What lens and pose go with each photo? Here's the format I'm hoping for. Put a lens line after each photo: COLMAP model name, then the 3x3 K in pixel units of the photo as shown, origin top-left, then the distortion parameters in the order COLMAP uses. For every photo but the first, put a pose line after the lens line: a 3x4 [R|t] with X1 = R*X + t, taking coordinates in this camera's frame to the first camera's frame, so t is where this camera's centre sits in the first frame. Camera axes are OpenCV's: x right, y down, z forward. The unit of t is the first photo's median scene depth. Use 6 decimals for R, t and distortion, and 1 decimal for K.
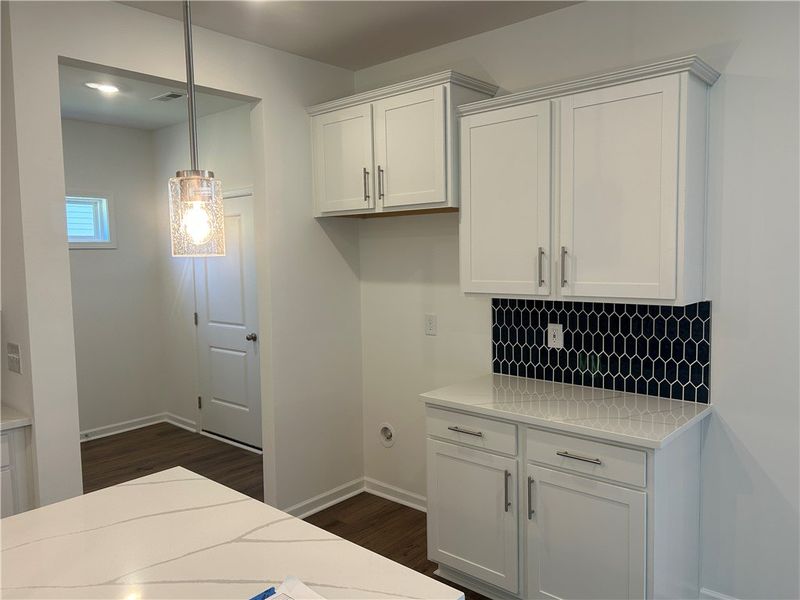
lens RADIAL K [[599.9, 0, 400.0], [0, 599.9, 300.0], [0, 0, 1]] dist [0.055646, -0.057943]
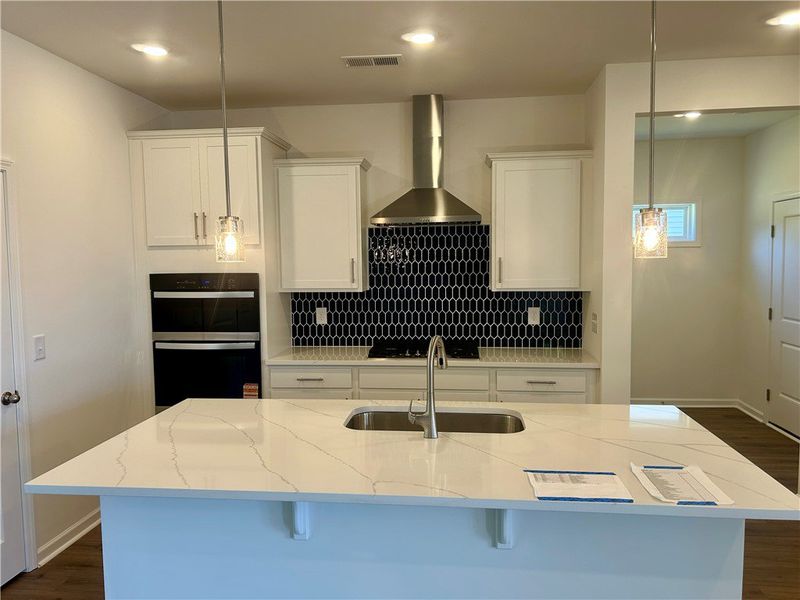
lens RADIAL K [[599.9, 0, 400.0], [0, 599.9, 300.0], [0, 0, 1]] dist [0.055646, -0.057943]
pose [[0.578001, 0.065518, -0.813402, 0.232559], [-0.059148, 0.997514, 0.038318, 0.008345], [0.813890, 0.025963, 0.580439, -0.201531]]
